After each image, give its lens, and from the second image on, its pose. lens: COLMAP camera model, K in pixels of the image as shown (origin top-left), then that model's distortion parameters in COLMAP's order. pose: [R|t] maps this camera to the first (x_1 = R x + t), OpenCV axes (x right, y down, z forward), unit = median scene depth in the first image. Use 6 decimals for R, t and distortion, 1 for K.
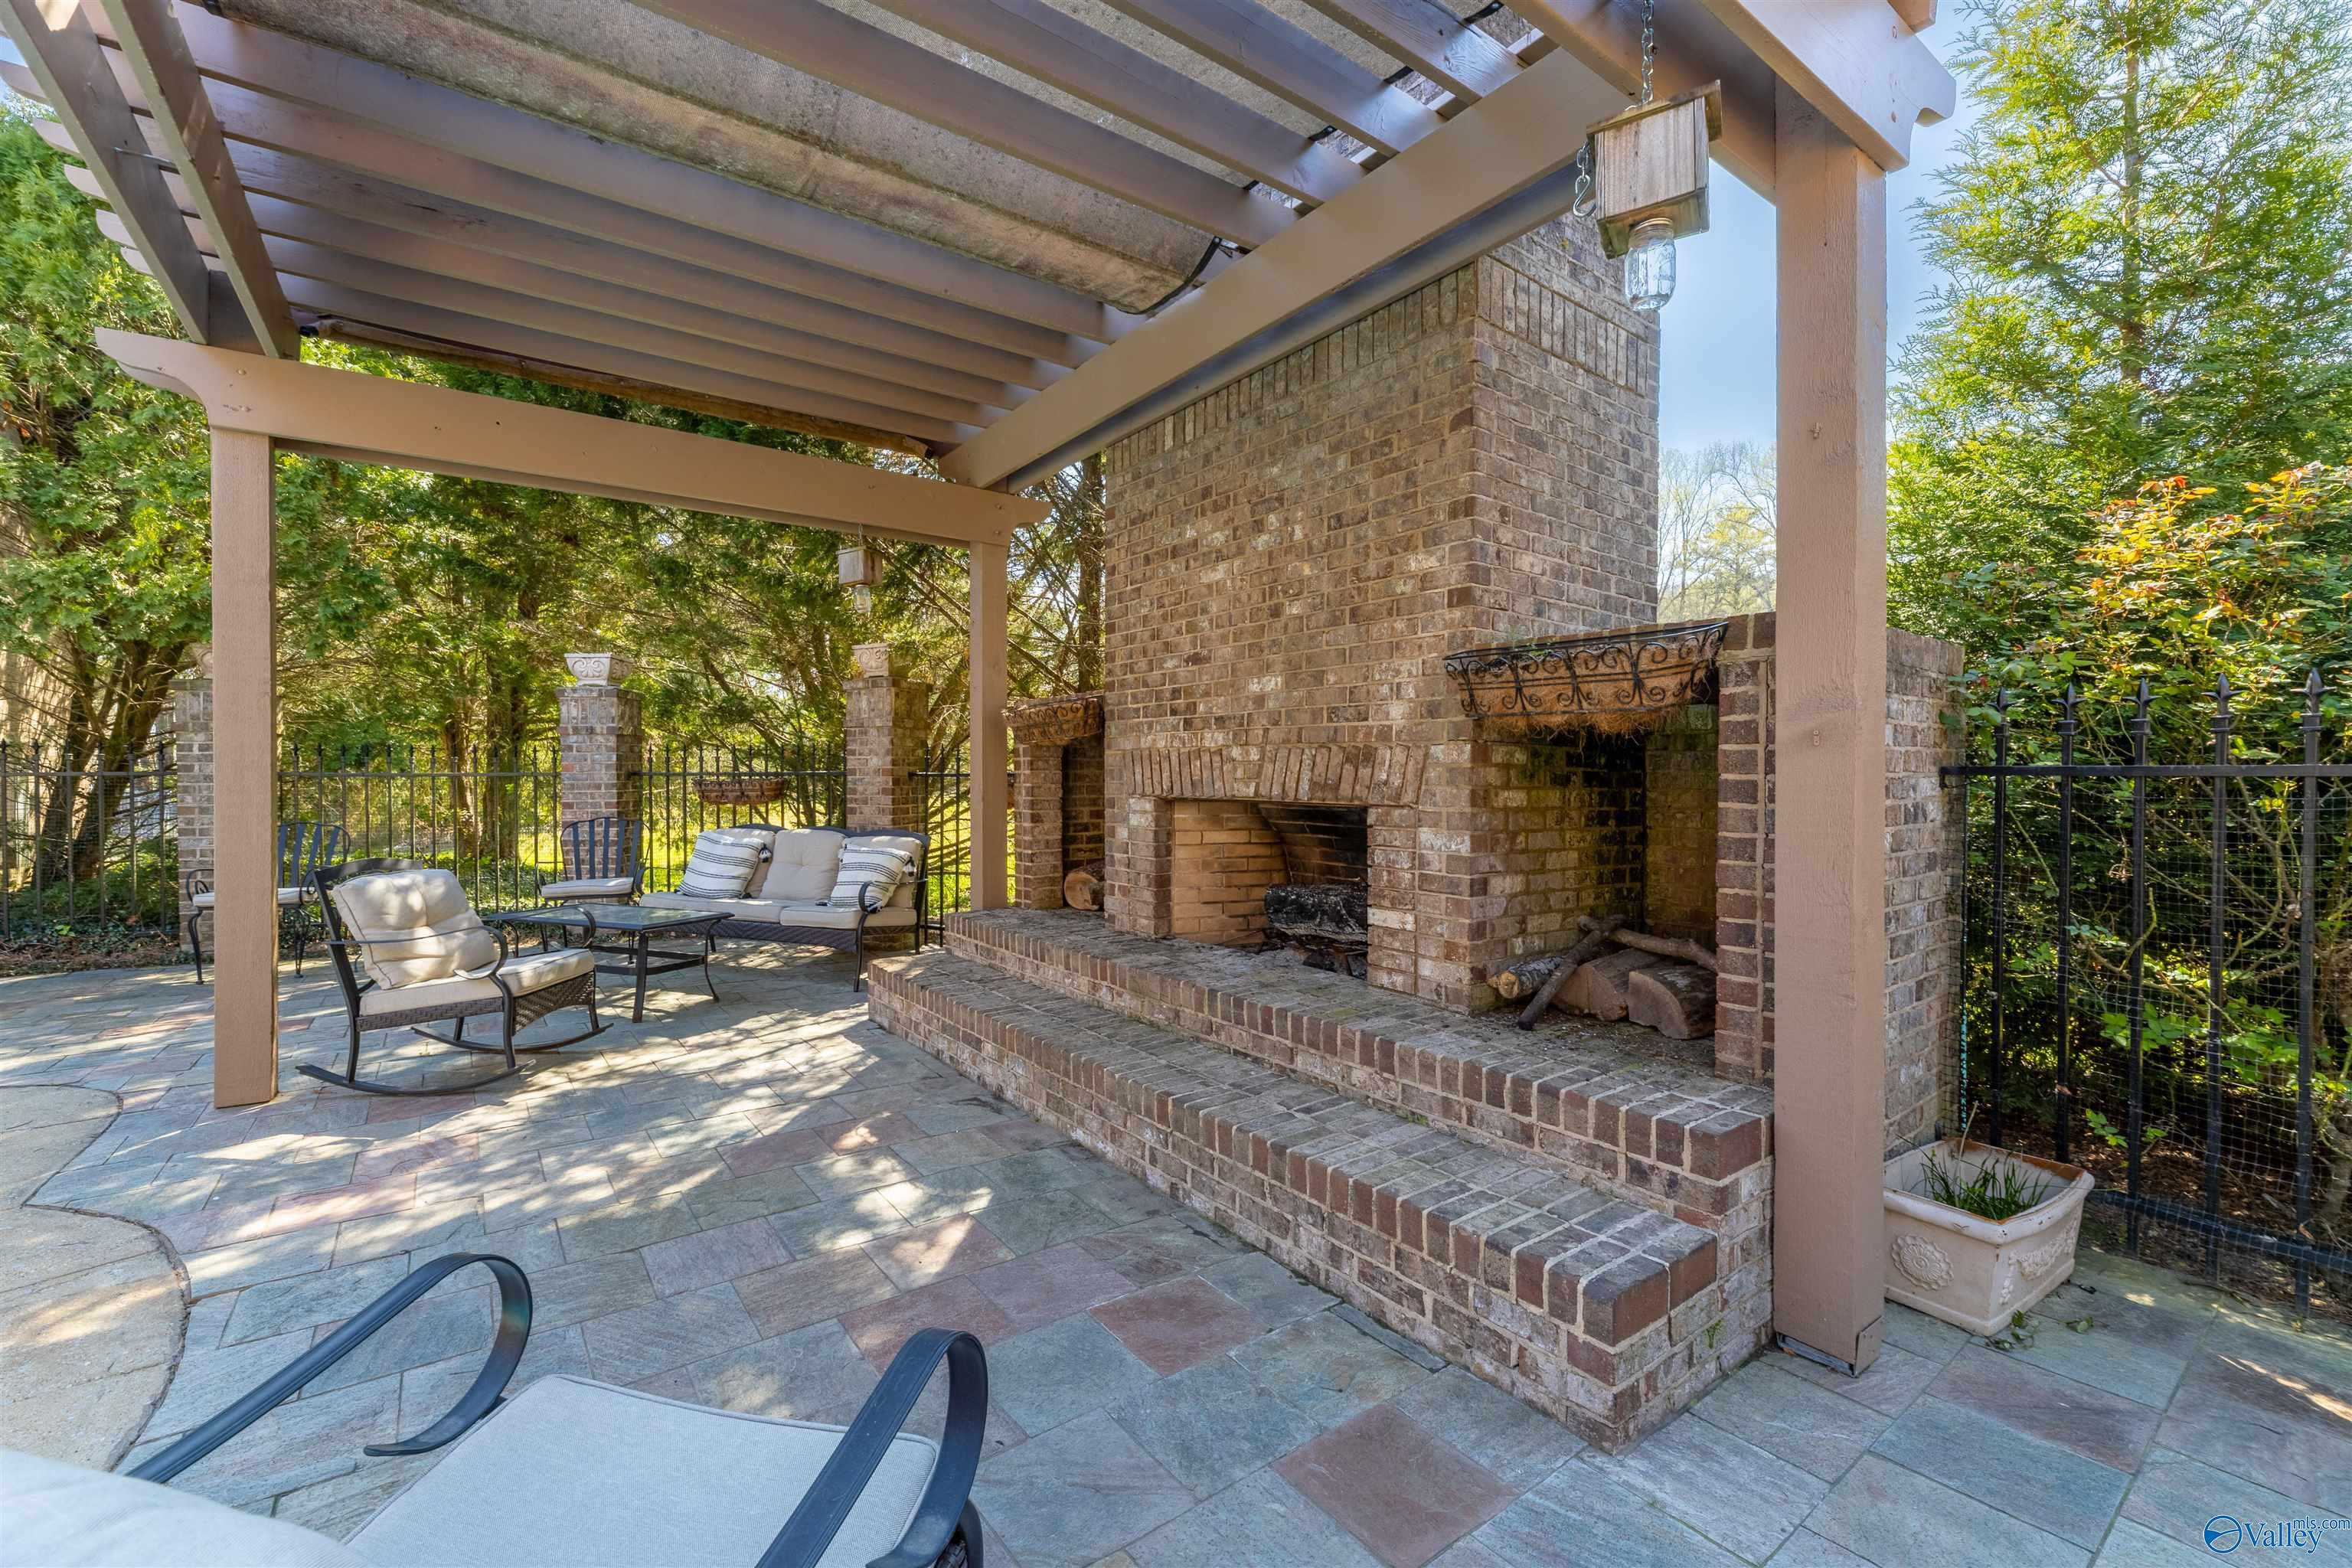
lens RADIAL K [[942.7, 0, 1177.3], [0, 942.7, 782.0], [0, 0, 1]] dist [0.002043, 0.000102]
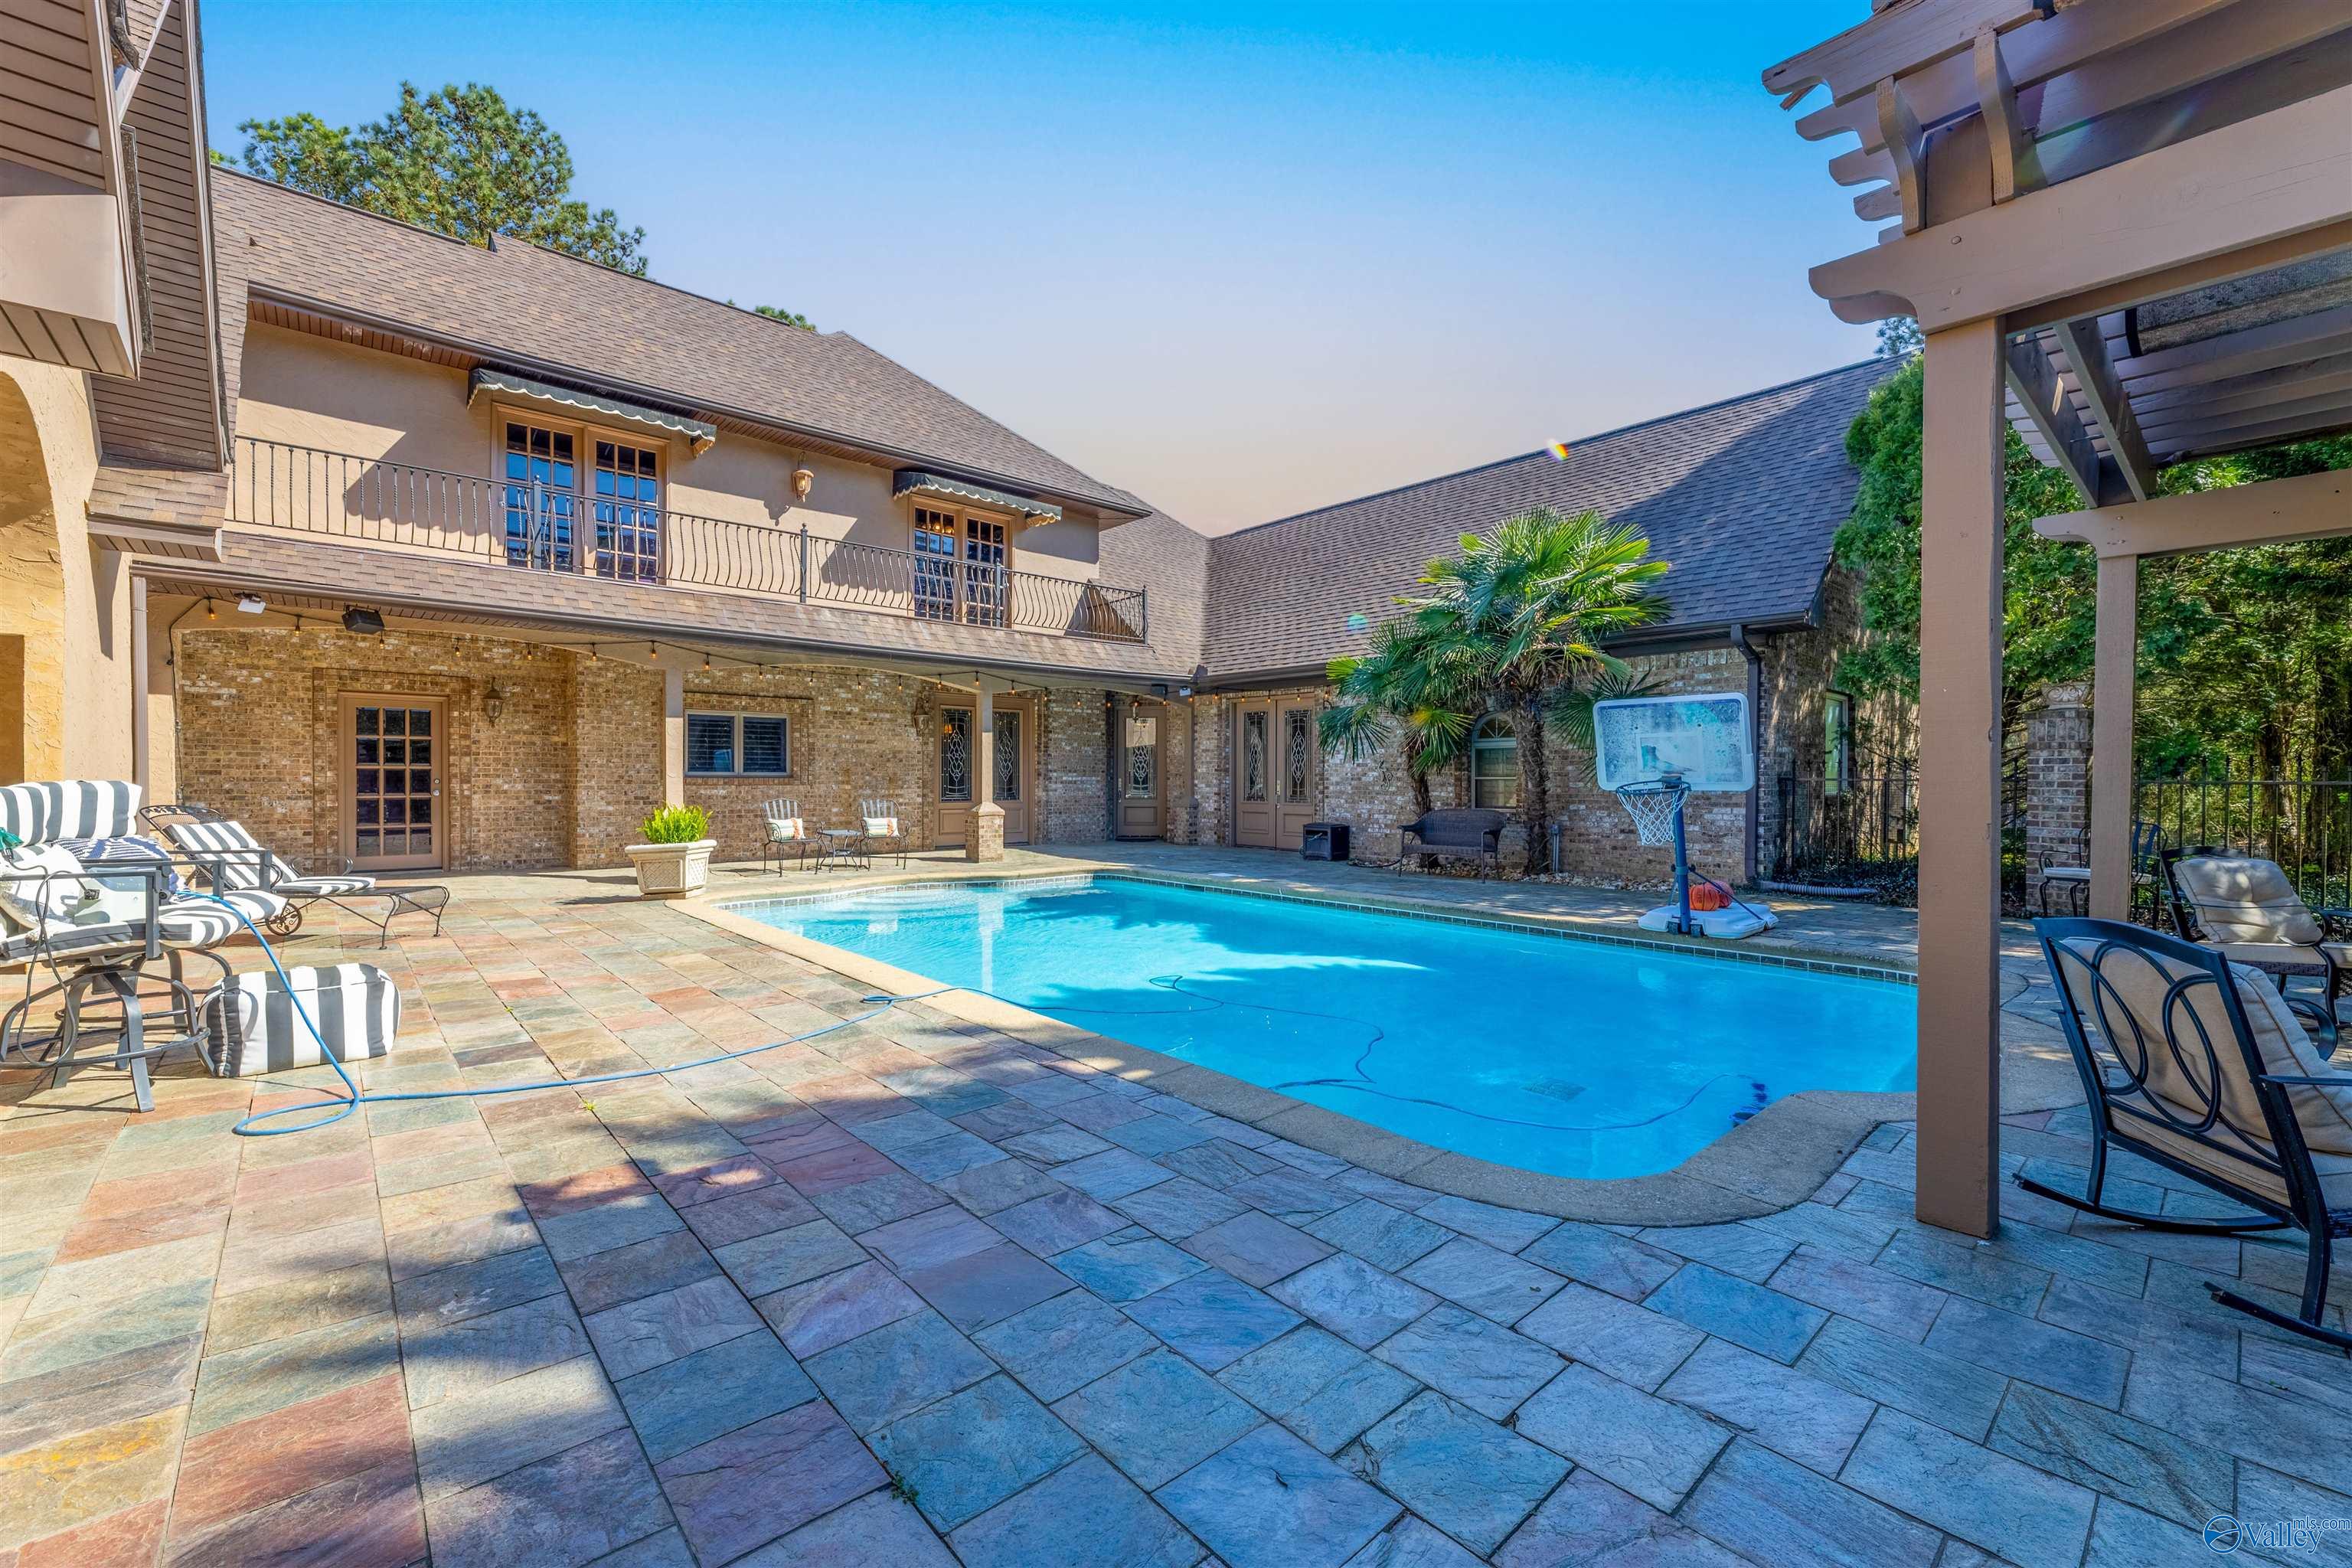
lens RADIAL K [[942.7, 0, 1172.0], [0, 942.7, 793.6], [0, 0, 1]] dist [0.002043, 0.000102]
pose [[0.062236, 0.019854, -0.997864, 0.390789], [-0.012662, 0.999737, 0.019102, -0.000186], [0.997981, 0.011446, 0.062471, -0.543664]]
